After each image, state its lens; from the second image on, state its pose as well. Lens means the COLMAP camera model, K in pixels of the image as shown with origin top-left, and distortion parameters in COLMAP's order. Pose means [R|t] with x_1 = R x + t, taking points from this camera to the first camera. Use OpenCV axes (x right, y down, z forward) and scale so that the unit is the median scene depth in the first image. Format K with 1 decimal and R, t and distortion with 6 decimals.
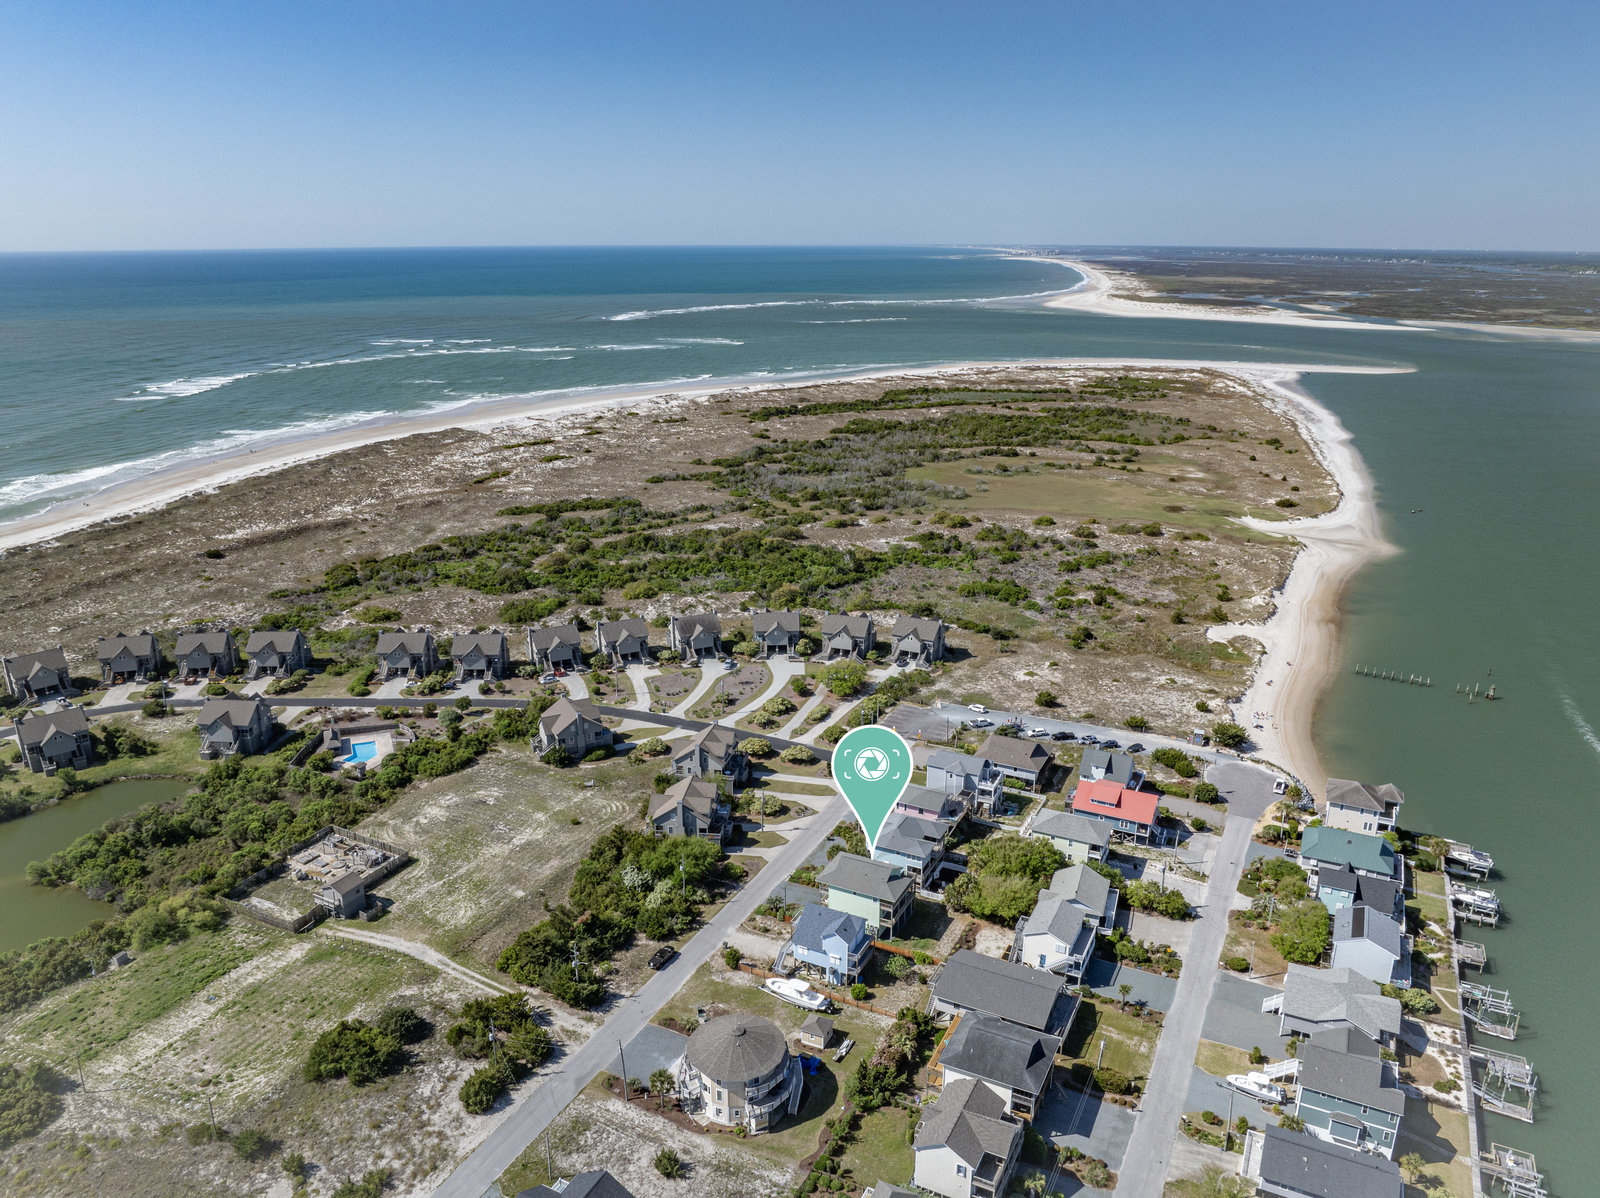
lens RADIAL K [[1112.0, 0, 789.6], [0, 1112.0, 594.5], [0, 0, 1]] dist [-0.042732, 0.003915]
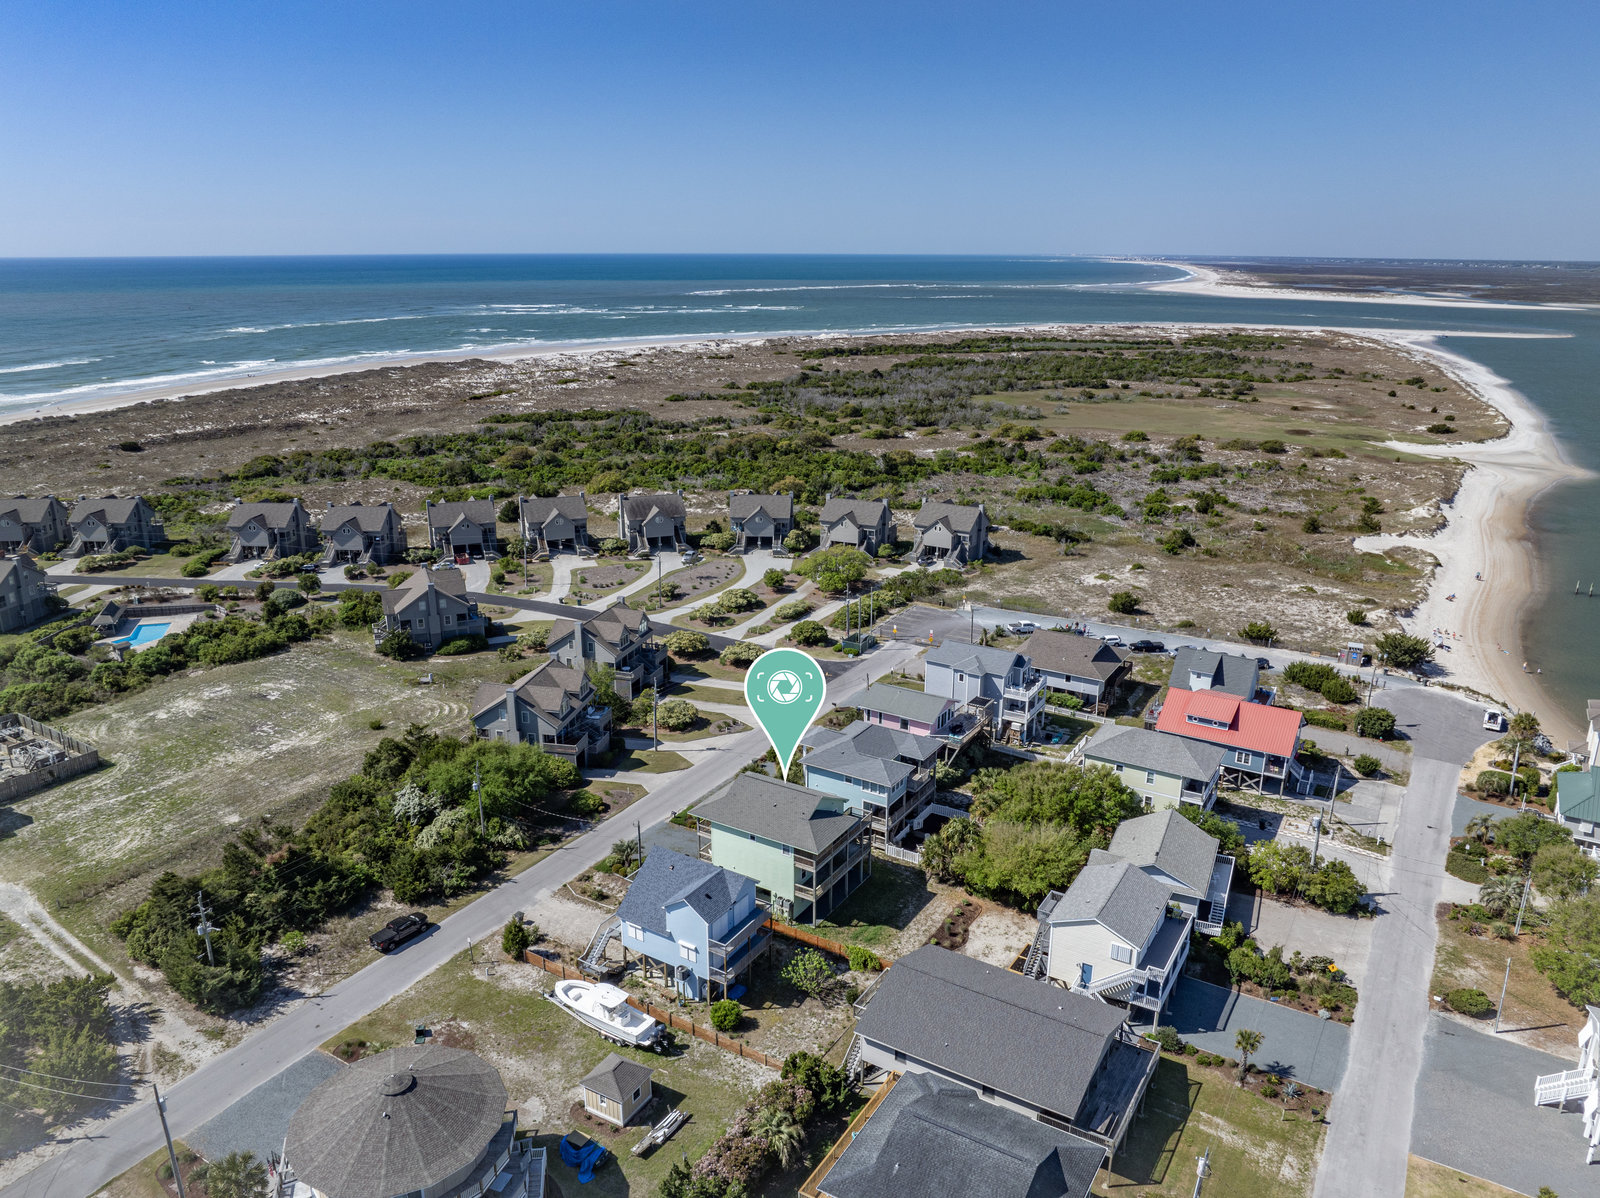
lens RADIAL K [[1112.0, 0, 797.0], [0, 1112.0, 598.2], [0, 0, 1]] dist [-0.042732, 0.003915]
pose [[0.996737, 0.028735, -0.075423, 0.089795], [-0.029146, 0.999566, -0.004360, 0.112786], [0.075265, 0.006544, 0.997142, 0.331040]]
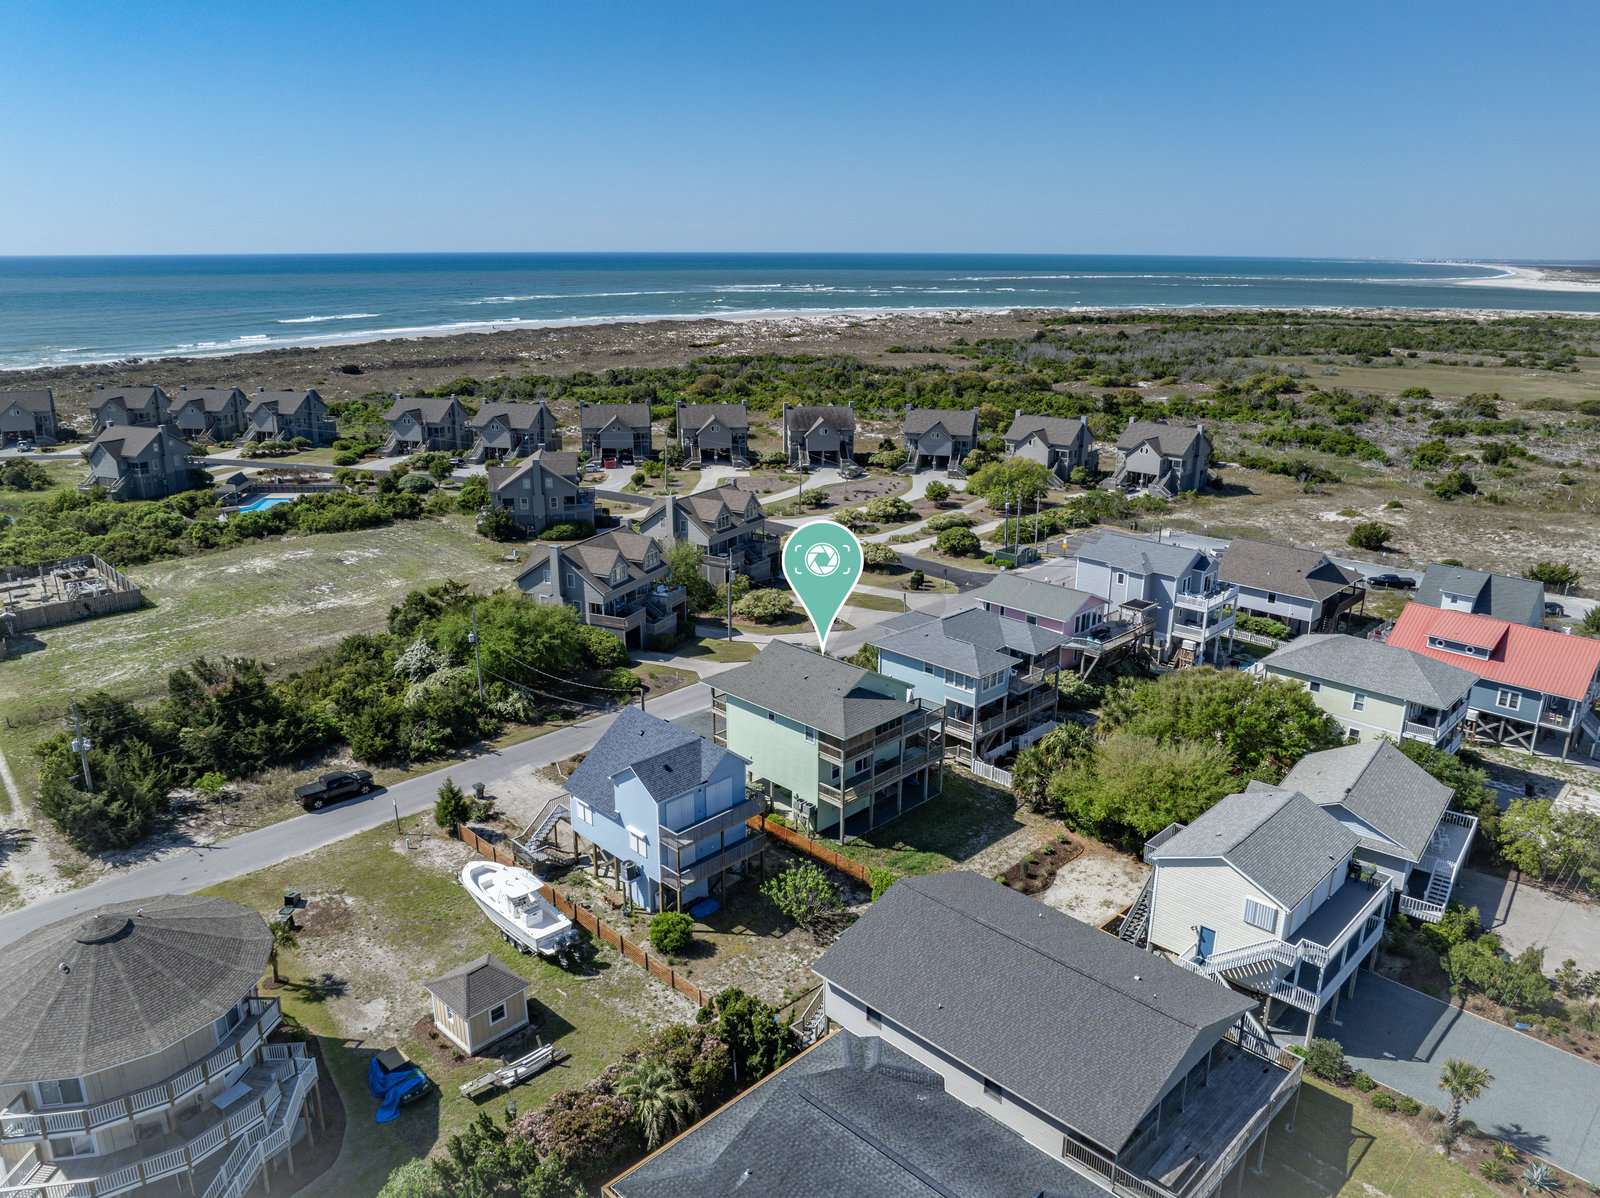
lens RADIAL K [[1112.0, 0, 804.3], [0, 1112.0, 599.9], [0, 0, 1]] dist [-0.042732, 0.003915]
pose [[0.953092, 0.096556, -0.286868, 0.139737], [-0.097745, 0.995159, 0.010207, 0.165111], [0.286465, 0.018311, 0.957916, 0.450176]]
